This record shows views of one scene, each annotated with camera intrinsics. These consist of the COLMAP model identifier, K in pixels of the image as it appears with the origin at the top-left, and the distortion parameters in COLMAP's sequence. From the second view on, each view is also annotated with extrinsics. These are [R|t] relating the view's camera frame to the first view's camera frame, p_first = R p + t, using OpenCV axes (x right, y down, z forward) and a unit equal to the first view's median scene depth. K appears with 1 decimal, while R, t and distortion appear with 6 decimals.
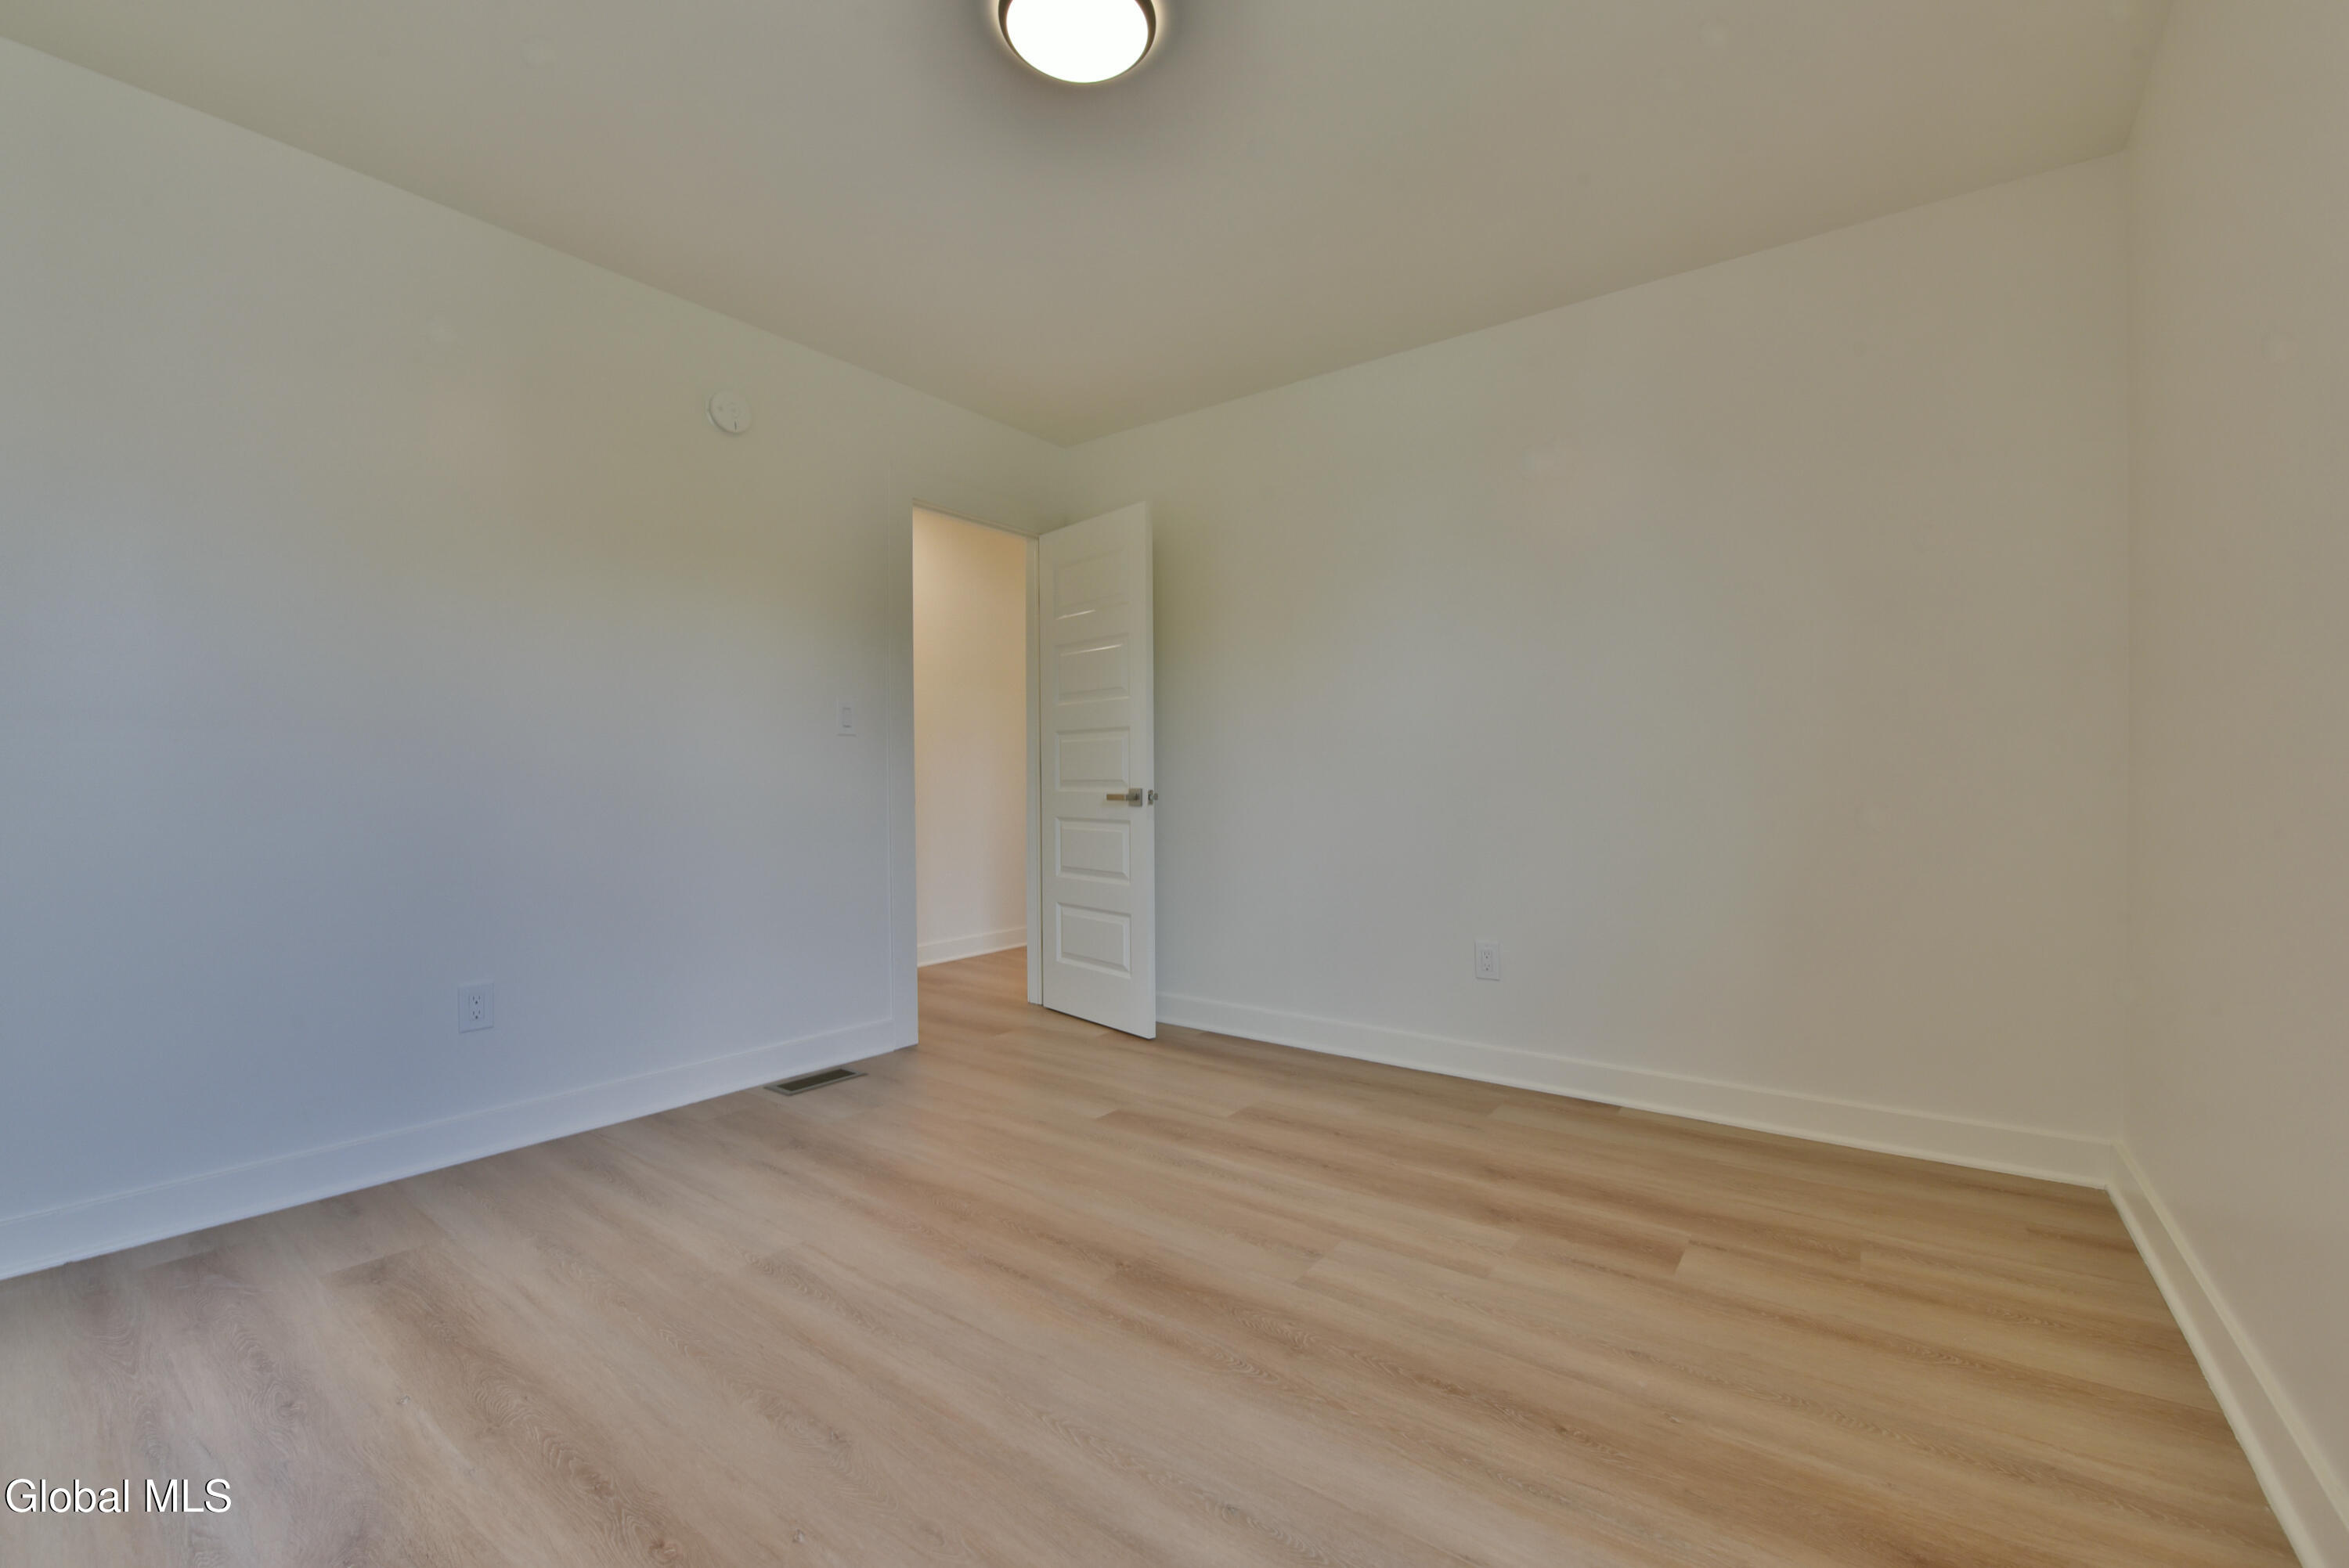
lens RADIAL K [[940.1, 0, 1174.5], [0, 940.1, 784.0], [0, 0, 1]] dist [-0.021081, 0.000105]
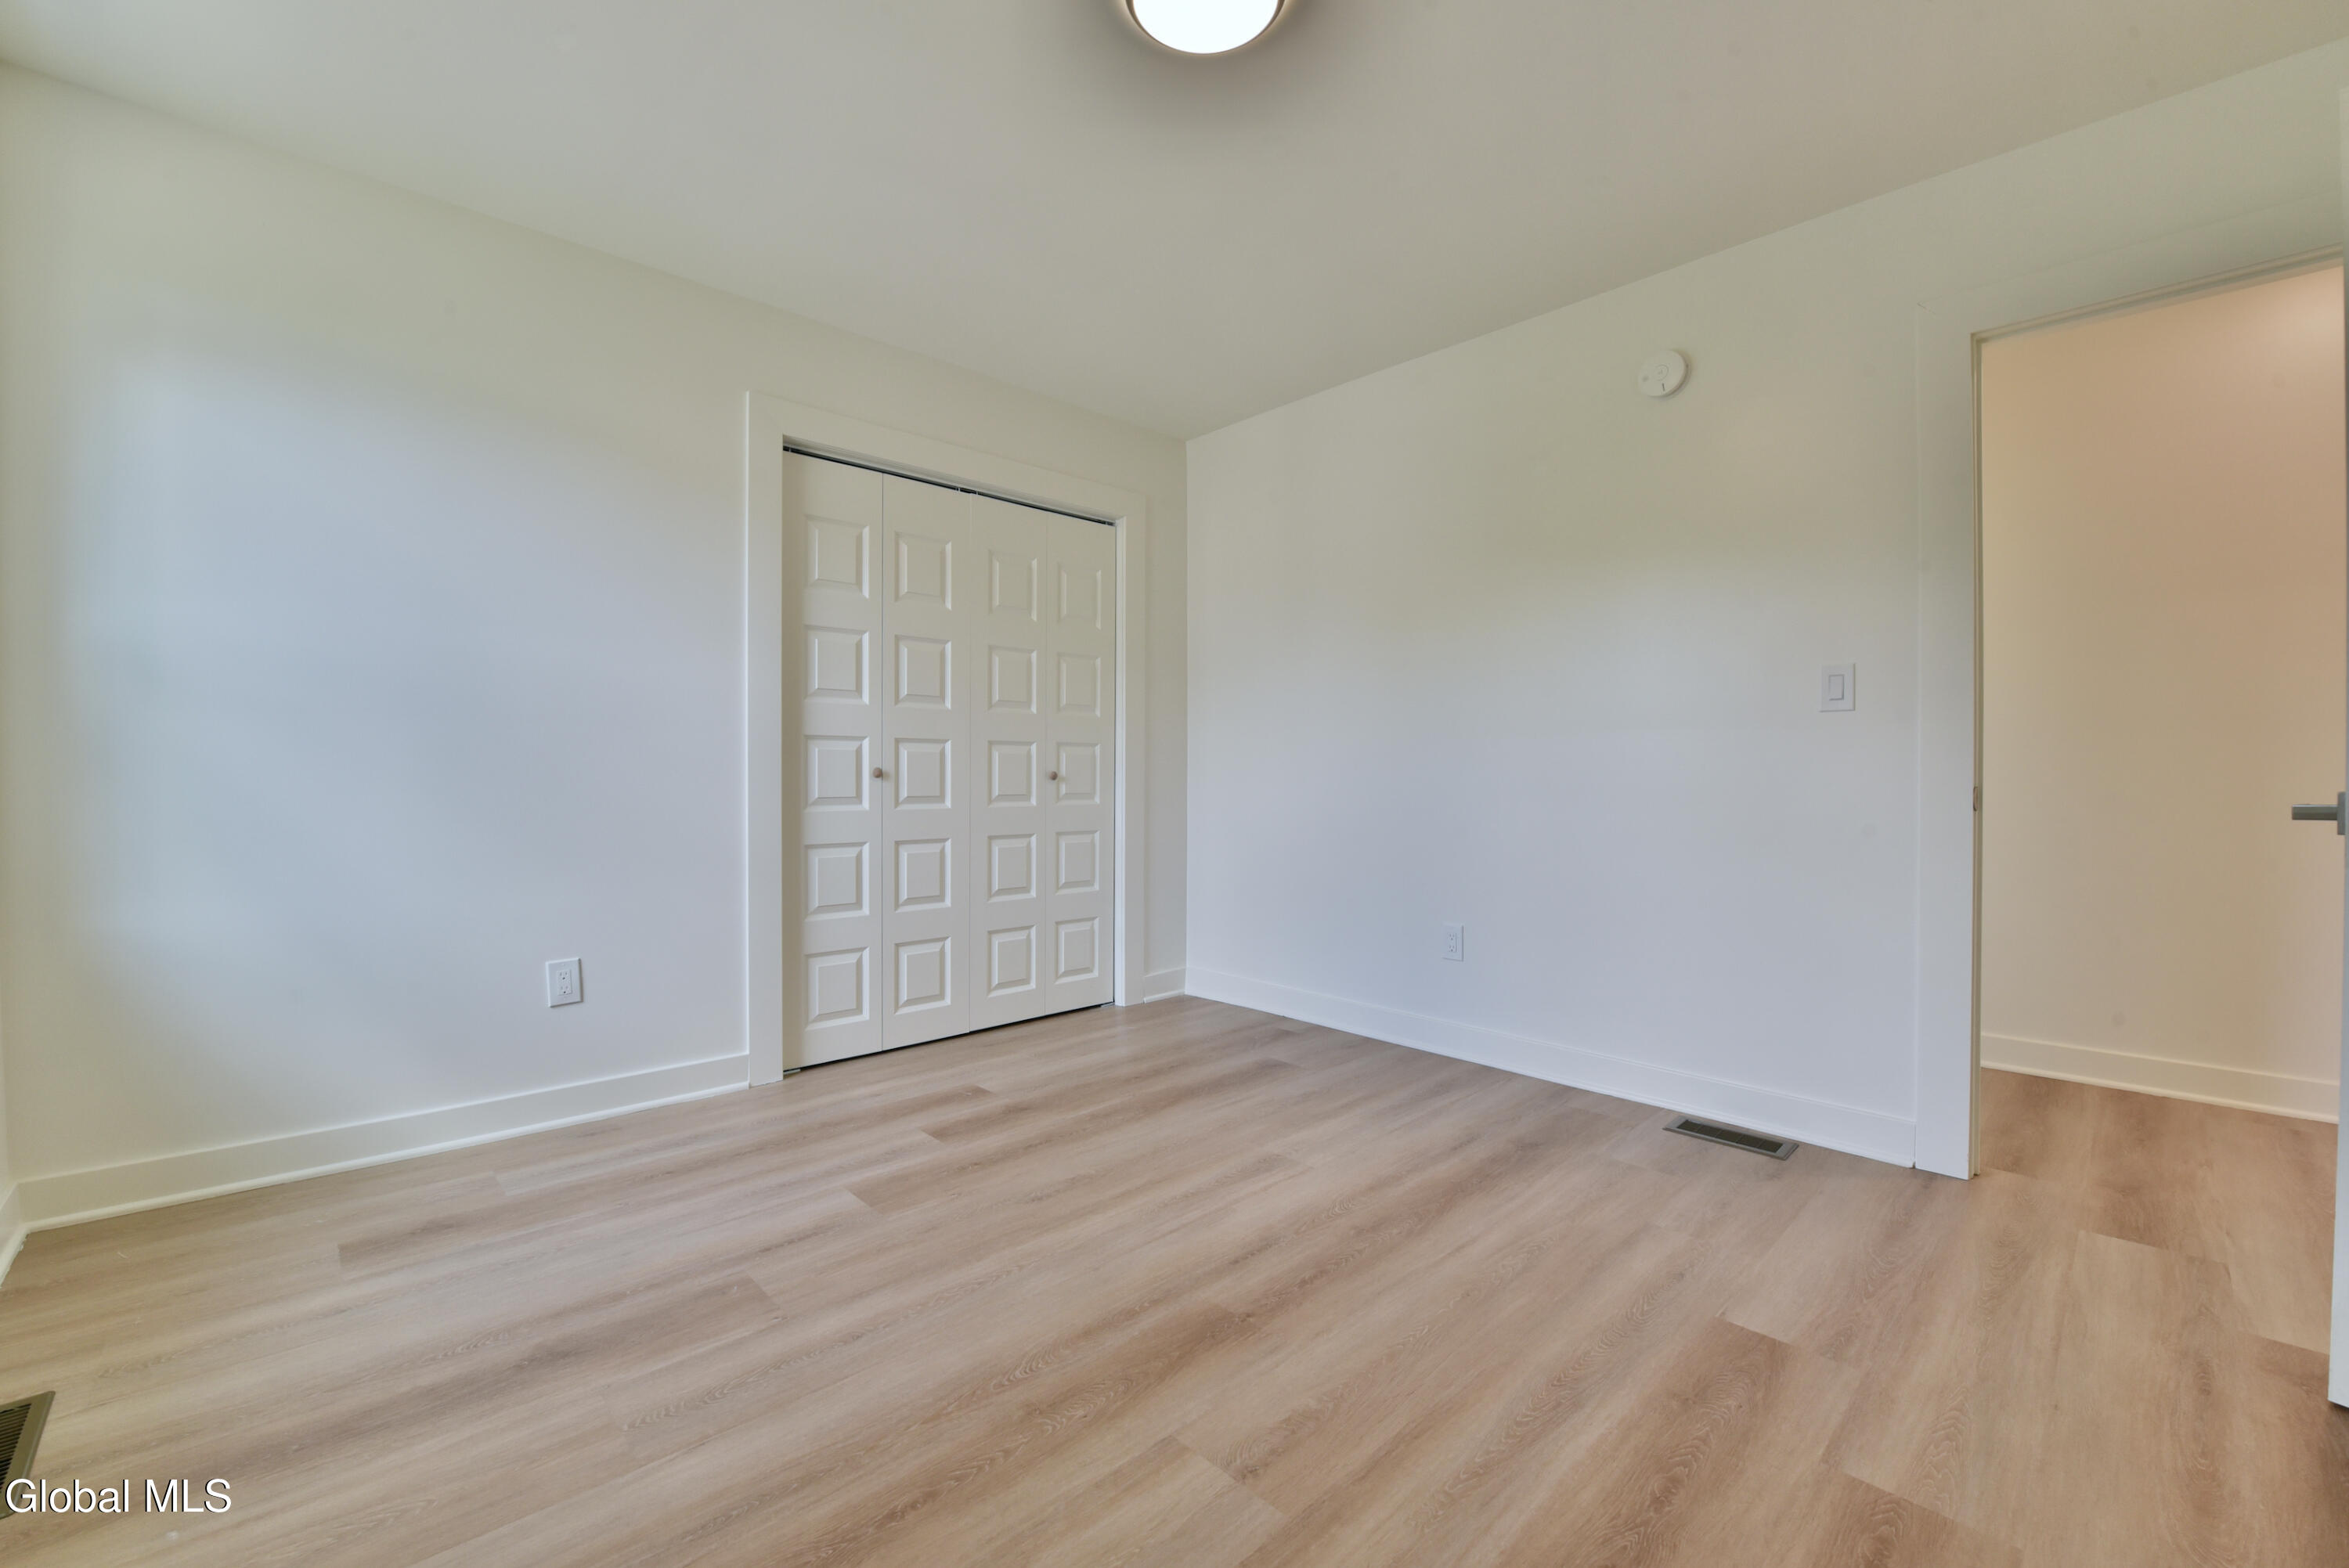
lens RADIAL K [[940.1, 0, 1174.5], [0, 940.1, 784.0], [0, 0, 1]] dist [-0.021081, 0.000105]
pose [[-0.145151, 0.014670, -0.989301, 0.814822], [-0.004717, 0.999868, 0.015518, -0.006545], [0.989398, 0.006919, -0.145063, 1.041841]]
